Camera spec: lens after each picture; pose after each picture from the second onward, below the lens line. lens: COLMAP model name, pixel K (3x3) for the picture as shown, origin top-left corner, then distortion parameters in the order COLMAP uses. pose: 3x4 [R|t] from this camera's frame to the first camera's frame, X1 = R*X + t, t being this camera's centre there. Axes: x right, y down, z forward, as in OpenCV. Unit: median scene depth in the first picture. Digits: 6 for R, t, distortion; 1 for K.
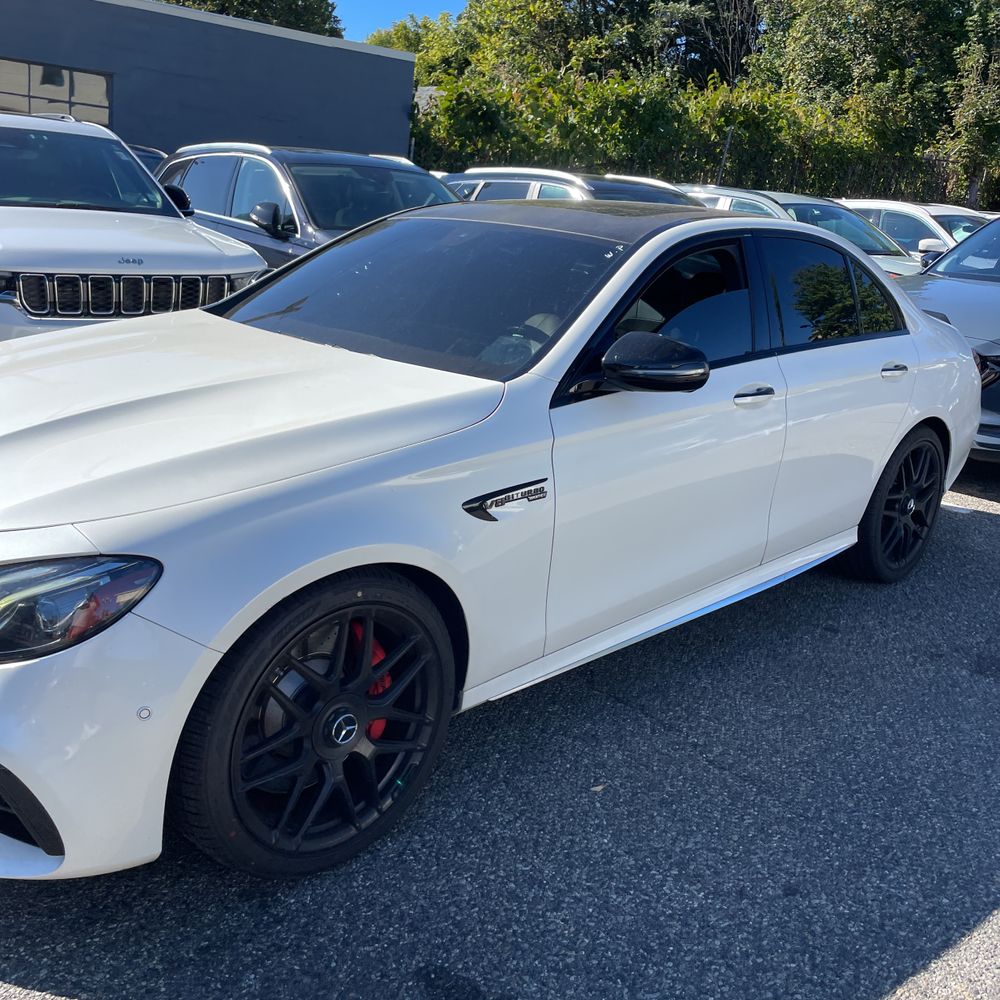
lens RADIAL K [[998.0, 0, 495.8], [0, 998.0, 505.0], [0, 0, 1]] dist [0.085701, -0.110538]
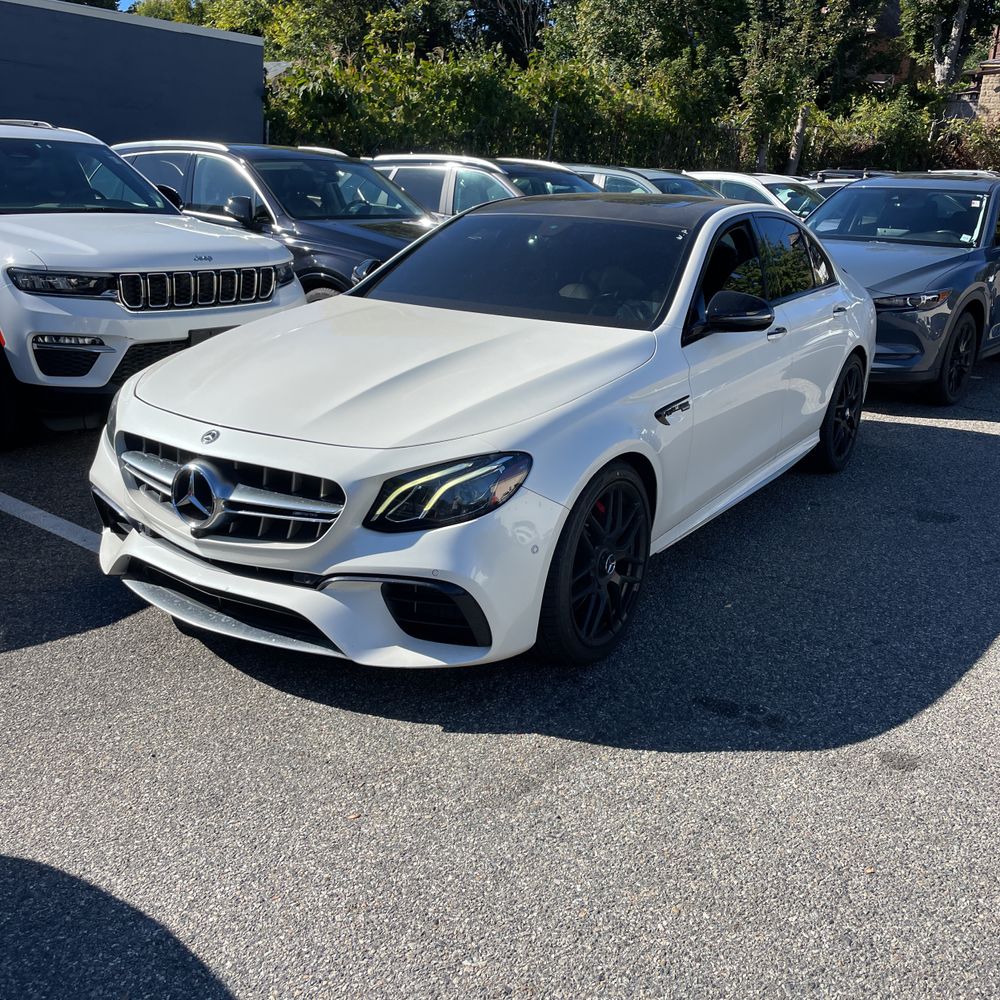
lens RADIAL K [[998.0, 0, 495.8], [0, 998.0, 505.0], [0, 0, 1]] dist [0.085701, -0.110538]
pose [[0.978310, -0.093518, 0.184837, -0.186430], [0.088330, 0.995436, 0.036129, 0.020056], [-0.187372, -0.019019, 0.982105, -0.141911]]
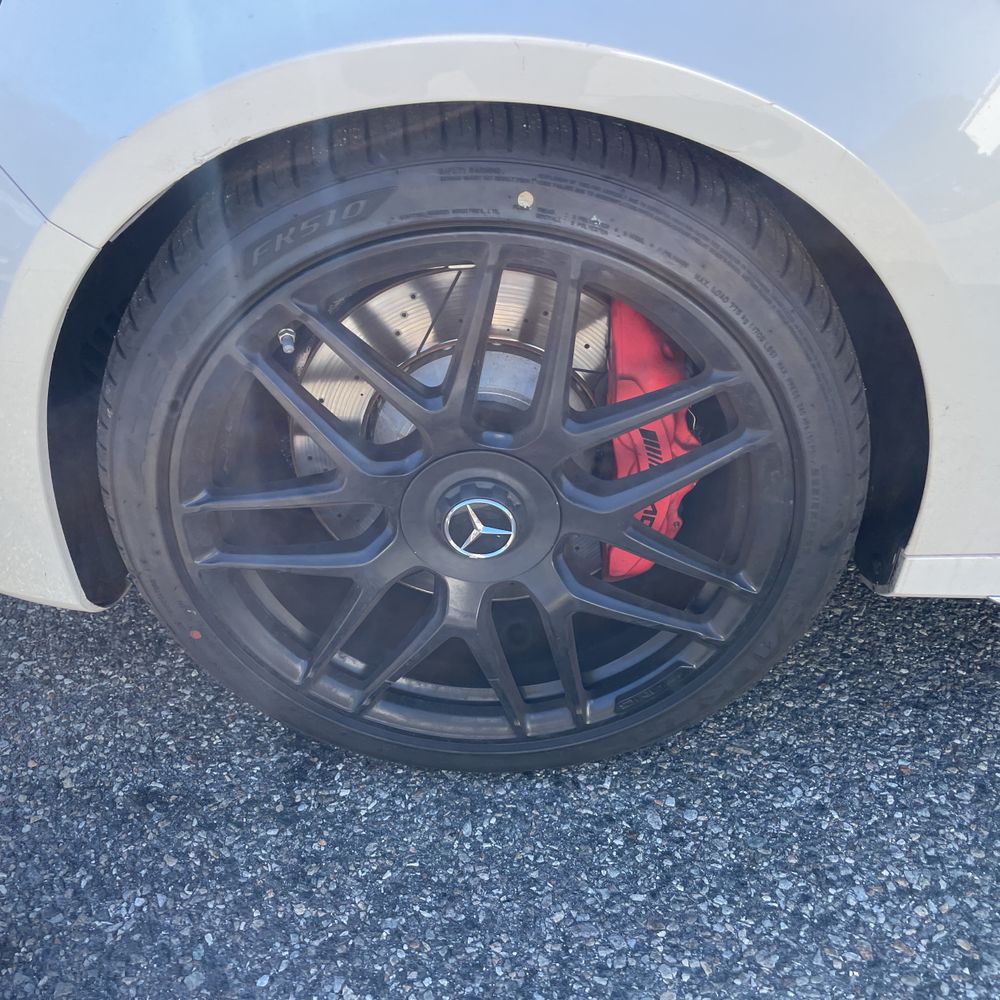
lens RADIAL K [[1027.1, 0, 498.9], [0, 1027.1, 477.5], [0, 0, 1]] dist [0.044648, -0.021742]
pose [[0.687465, 0.366911, -0.626713, 0.036667], [-0.169676, 0.920248, 0.352638, 0.016367], [0.706118, -0.136088, 0.694894, 0.225826]]
